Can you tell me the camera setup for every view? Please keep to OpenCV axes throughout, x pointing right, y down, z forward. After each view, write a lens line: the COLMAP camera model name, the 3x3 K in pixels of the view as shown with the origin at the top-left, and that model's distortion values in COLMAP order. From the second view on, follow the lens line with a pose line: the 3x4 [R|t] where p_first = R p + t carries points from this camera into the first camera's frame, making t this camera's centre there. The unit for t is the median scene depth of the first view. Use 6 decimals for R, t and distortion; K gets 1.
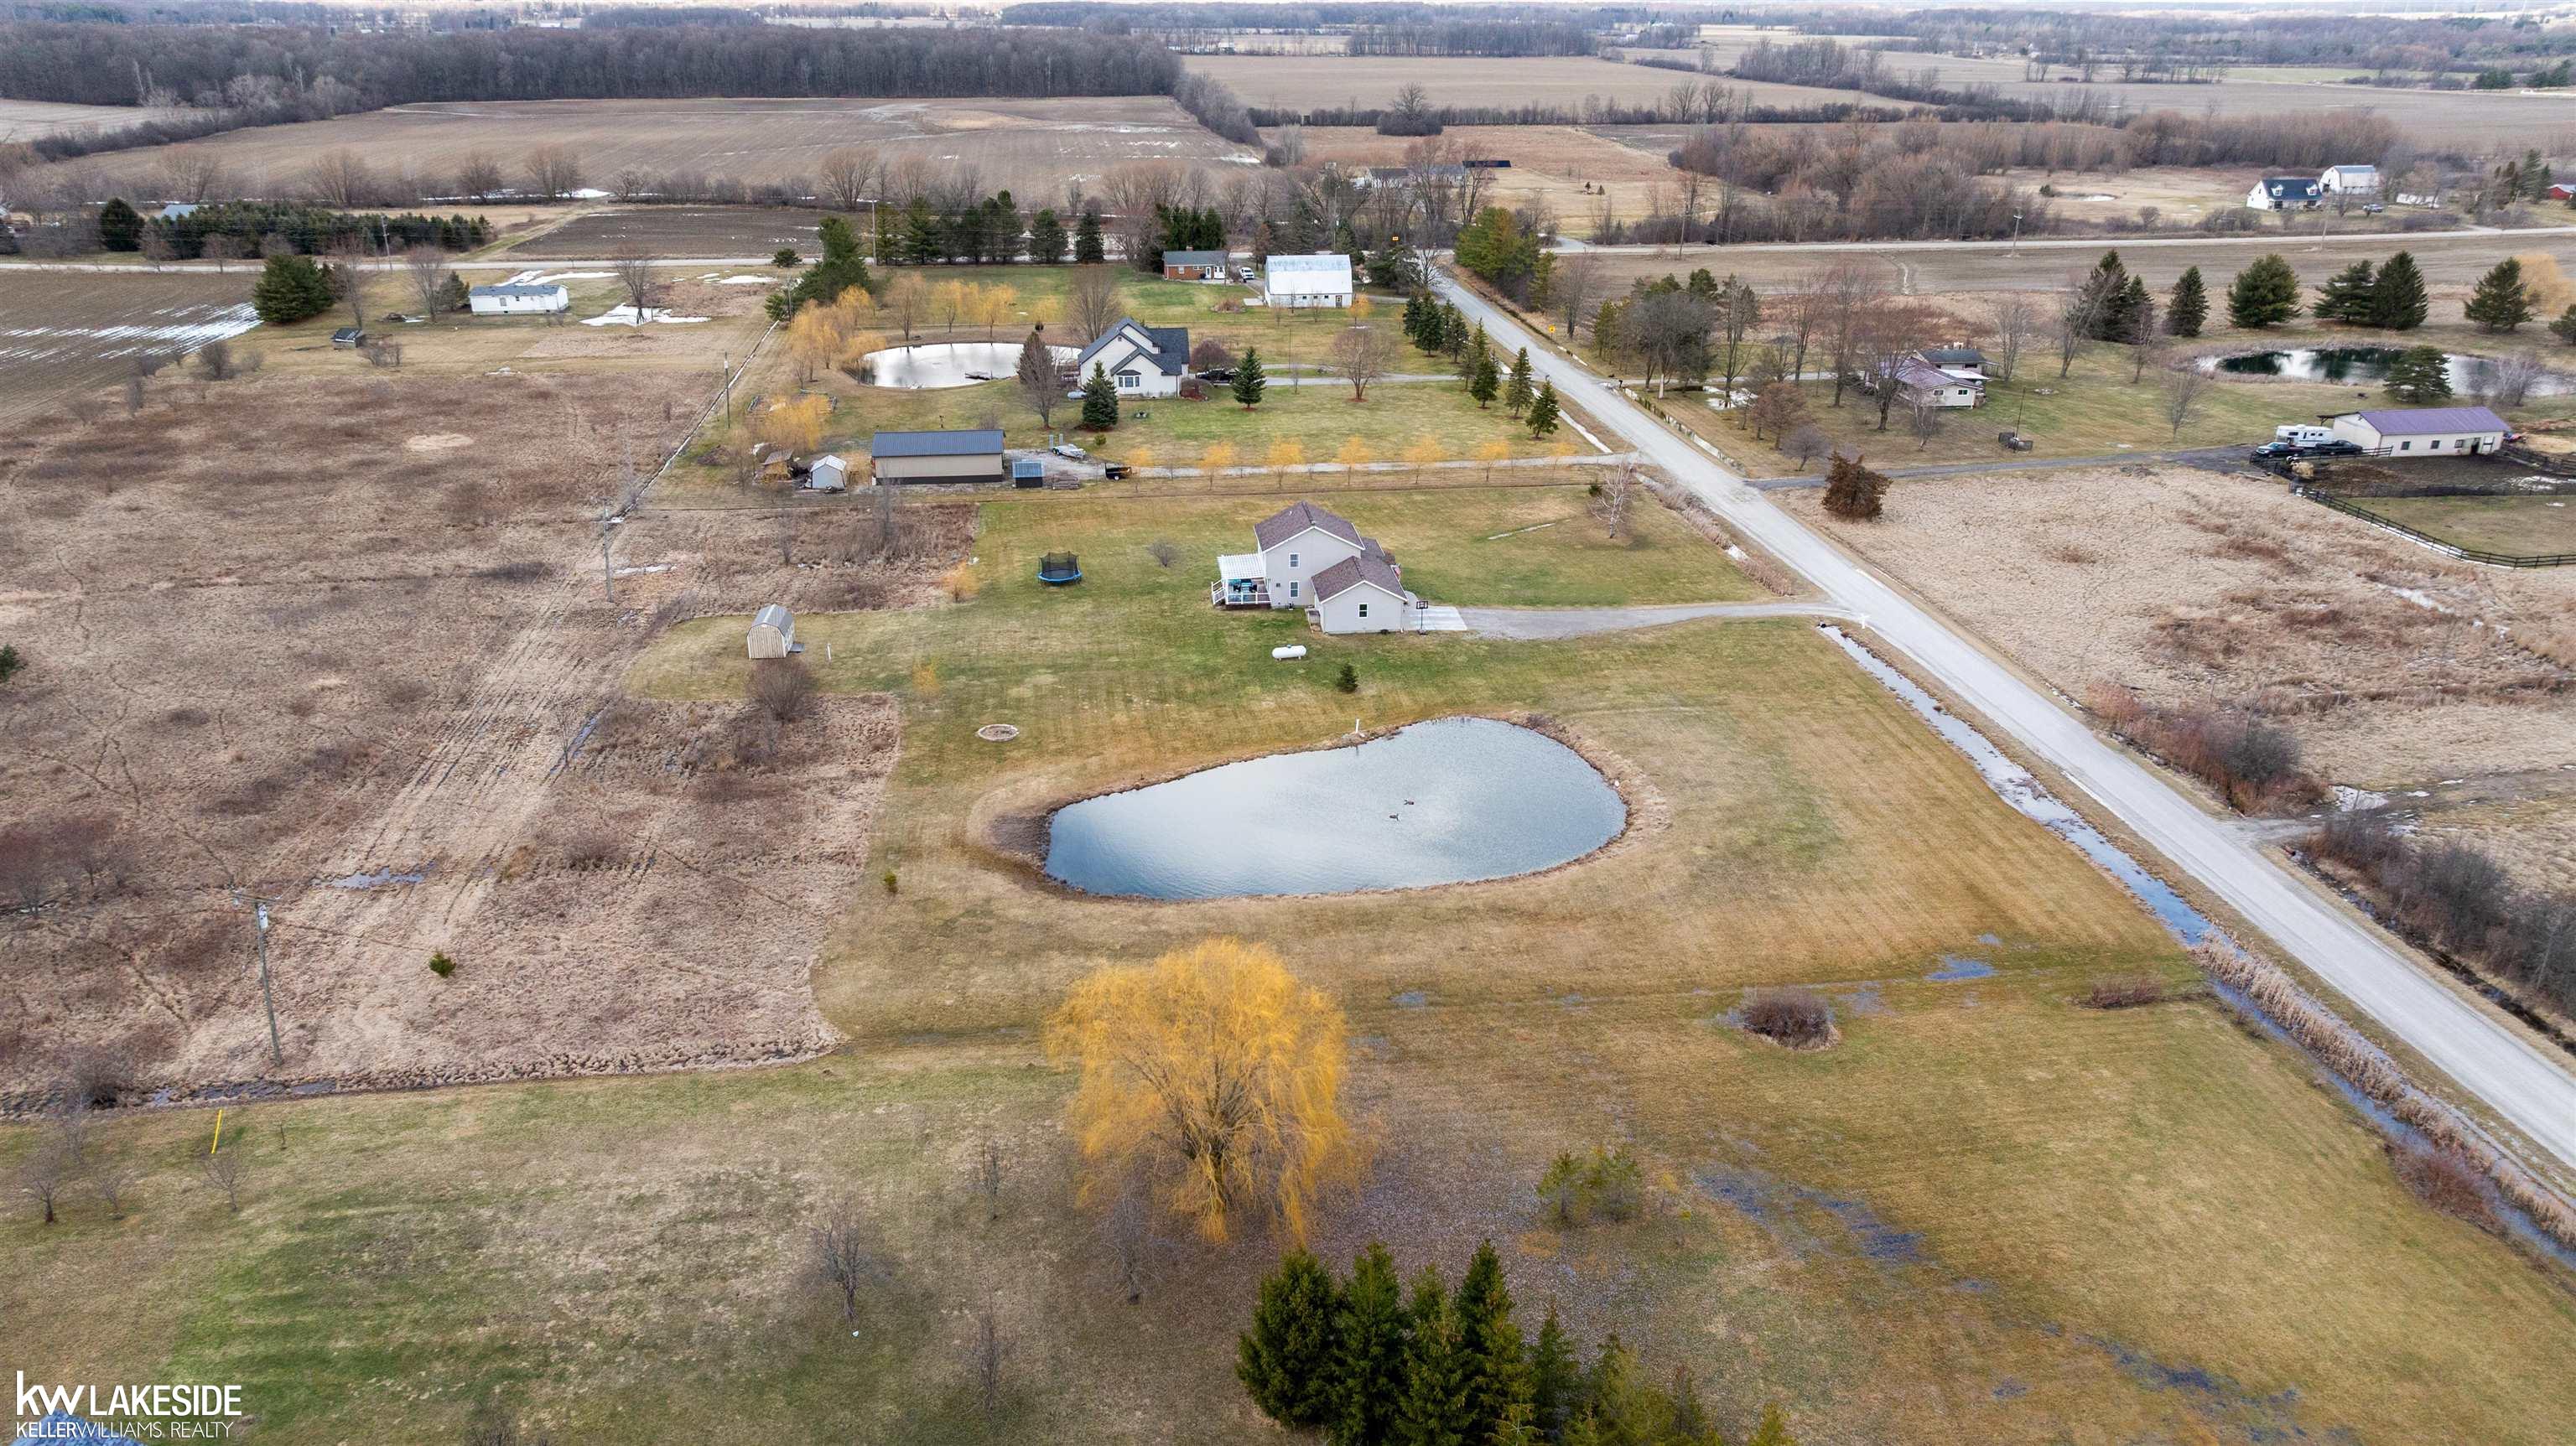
lens RADIAL K [[1838.4, 0, 1292.4], [0, 1838.4, 662.0], [0, 0, 1]] dist [-0.020445, 0.002217]
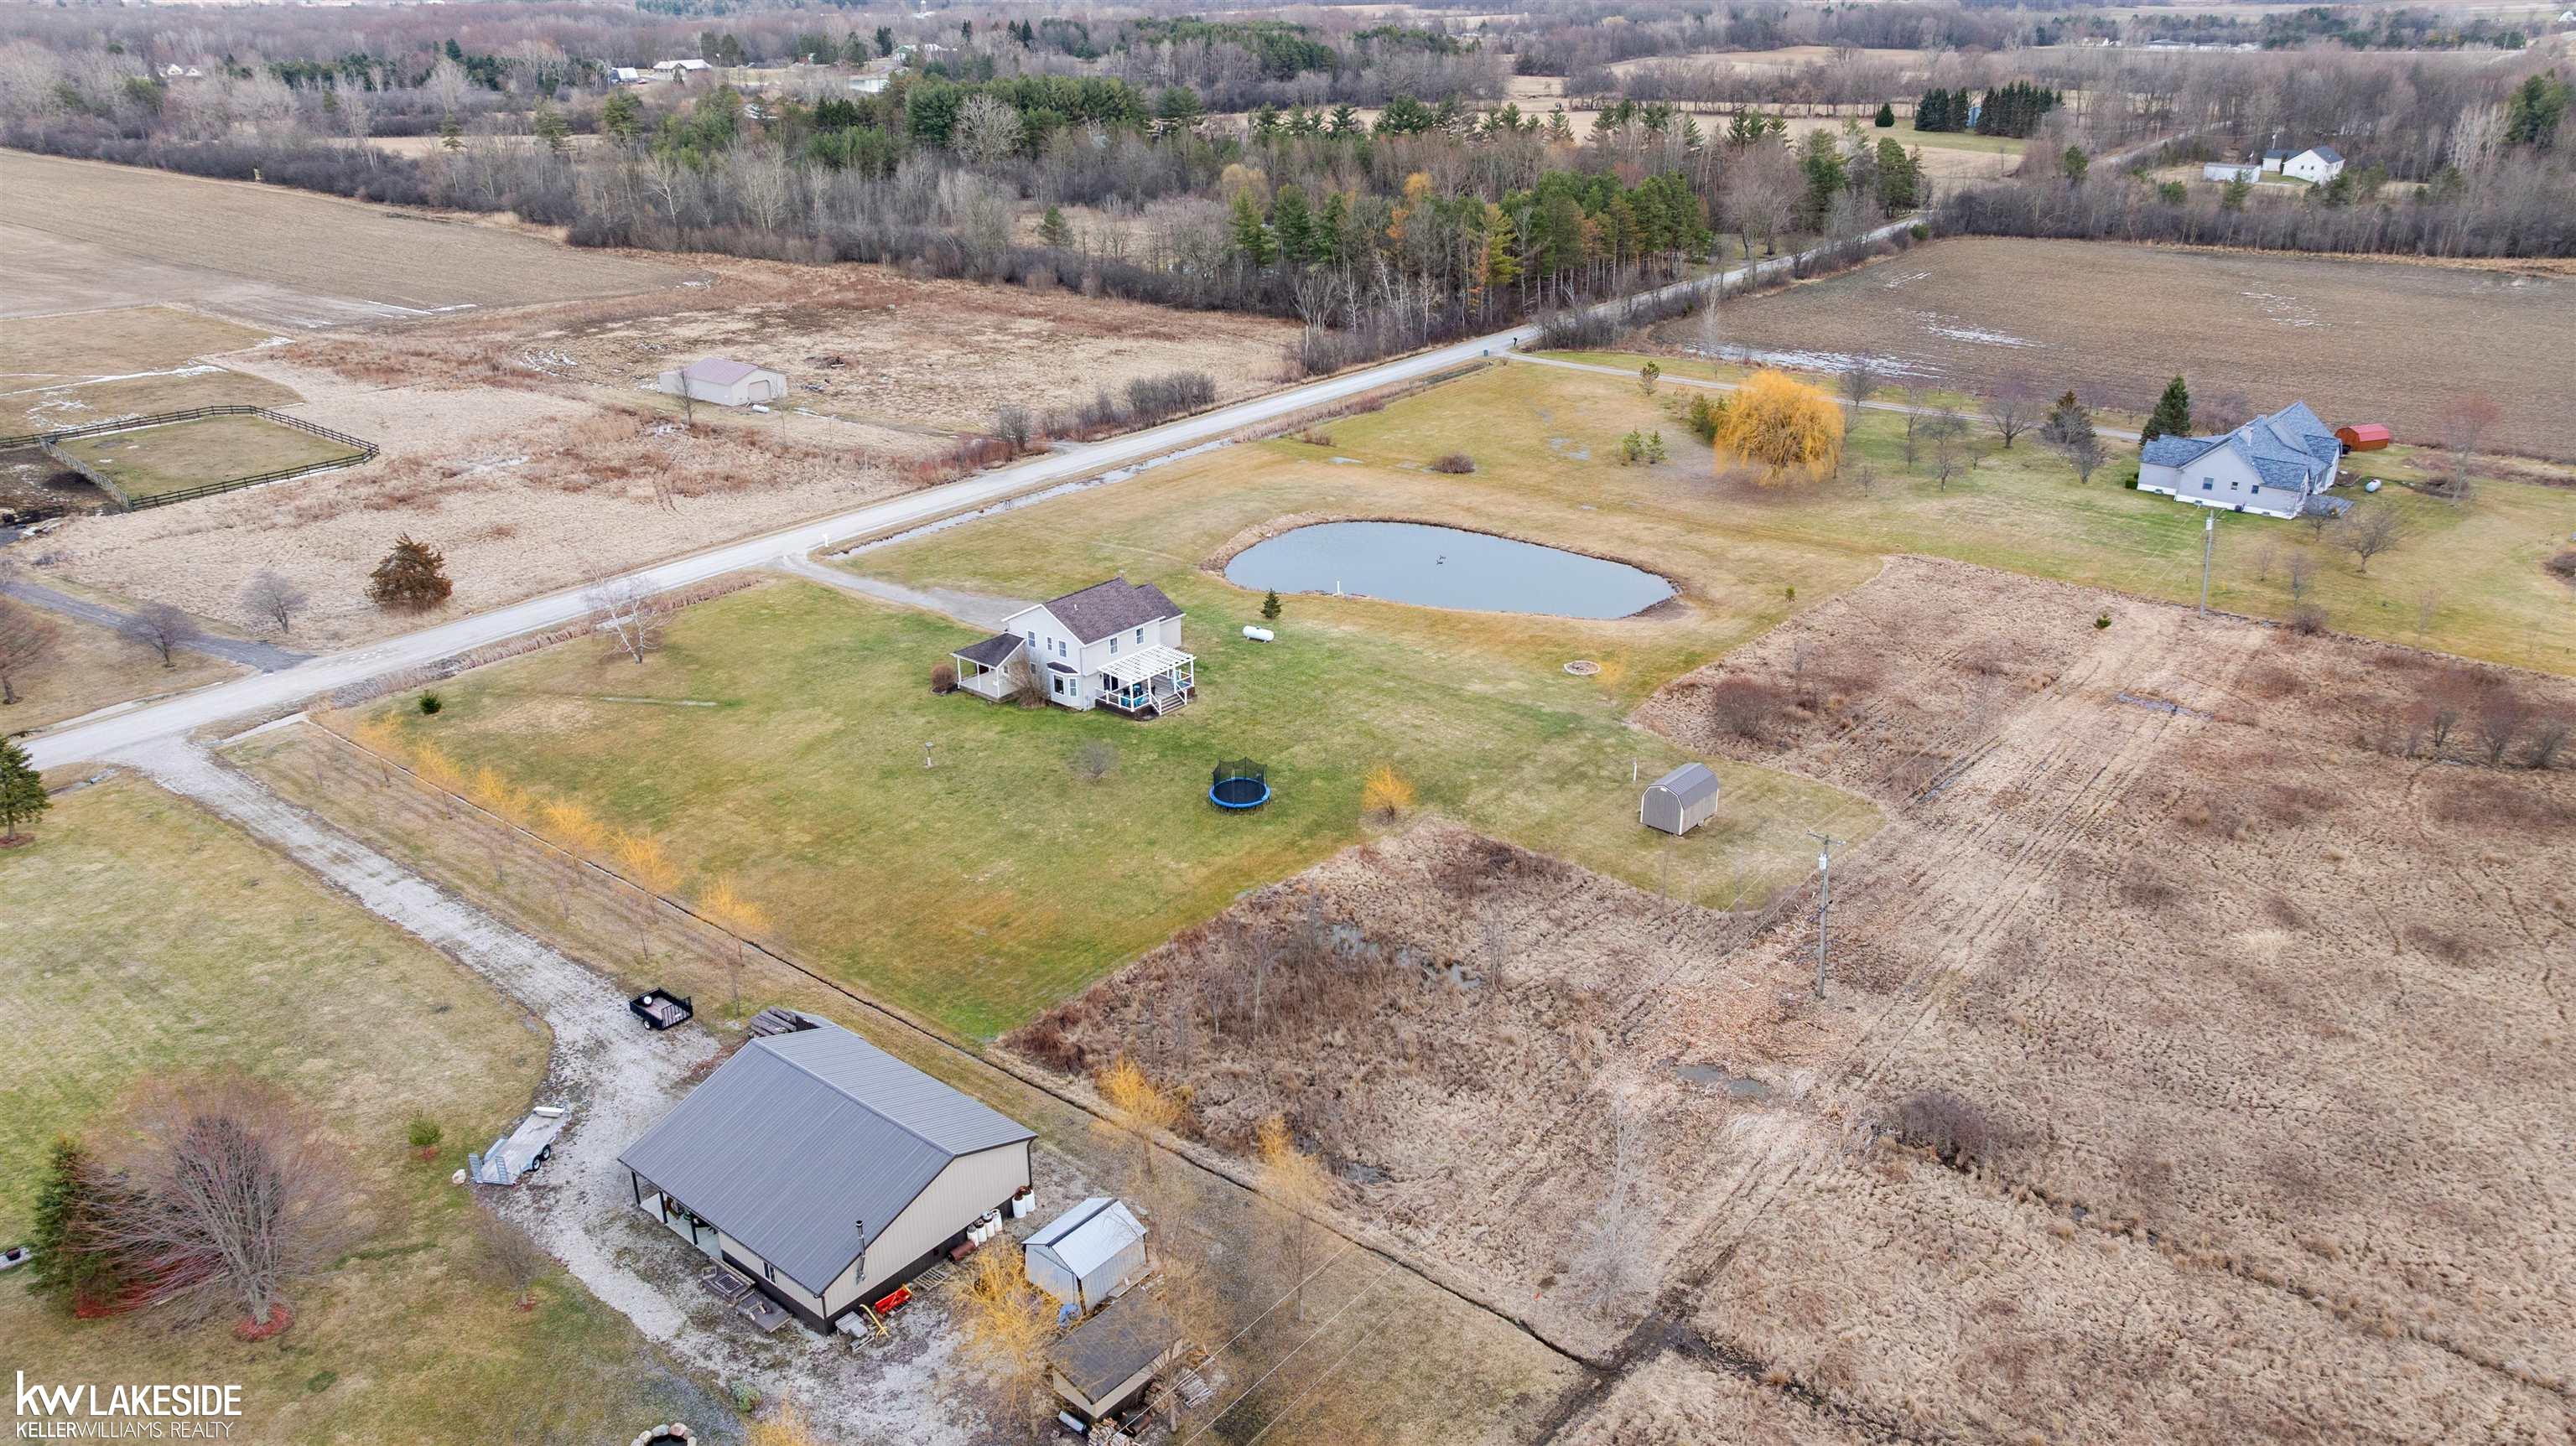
lens RADIAL K [[1838.4, 0, 1292.4], [0, 1838.4, 662.0], [0, 0, 1]] dist [-0.020445, 0.002217]
pose [[-0.693490, -0.254995, 0.673832, -0.683521], [0.250658, 0.791449, 0.557475, -0.539070], [-0.675457, 0.555505, -0.484946, 1.464834]]
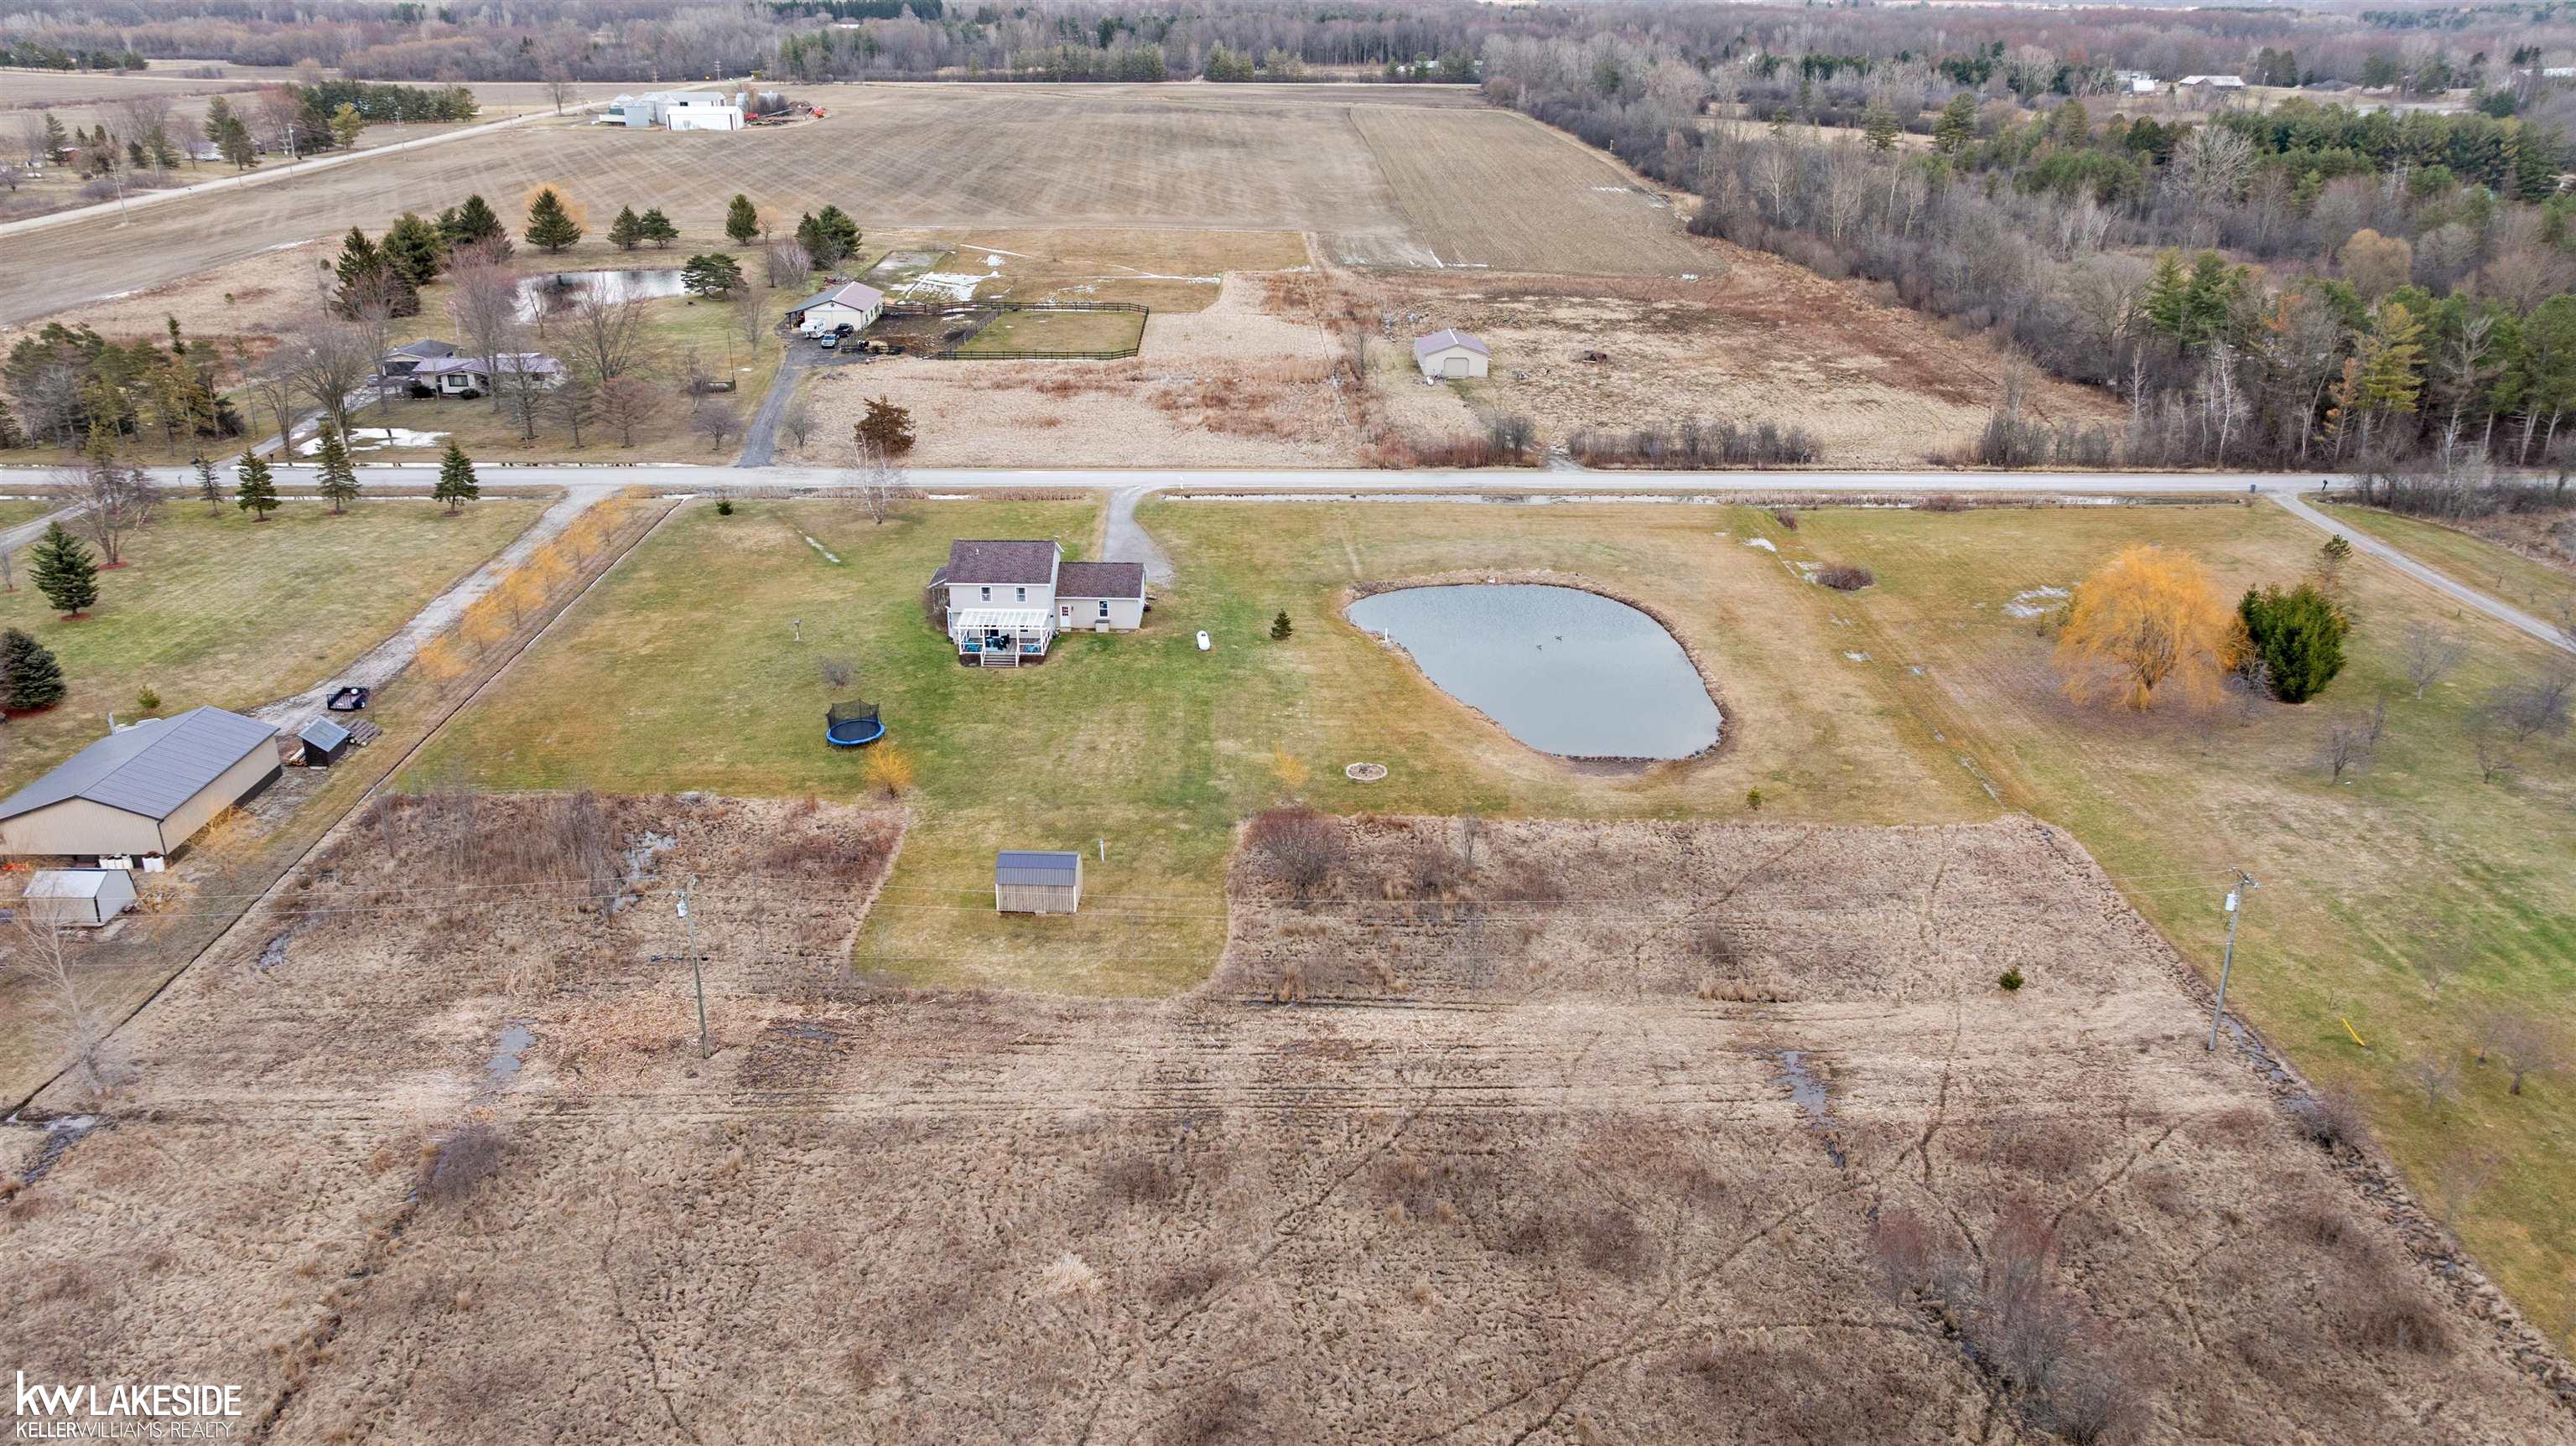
lens RADIAL K [[1838.4, 0, 1292.4], [0, 1838.4, 662.0], [0, 0, 1]] dist [-0.020445, 0.002217]
pose [[0.112222, -0.353427, 0.928707, -0.906098], [0.335148, 0.893309, 0.299457, -0.271294], [-0.935458, 0.277649, 0.218699, 0.735598]]
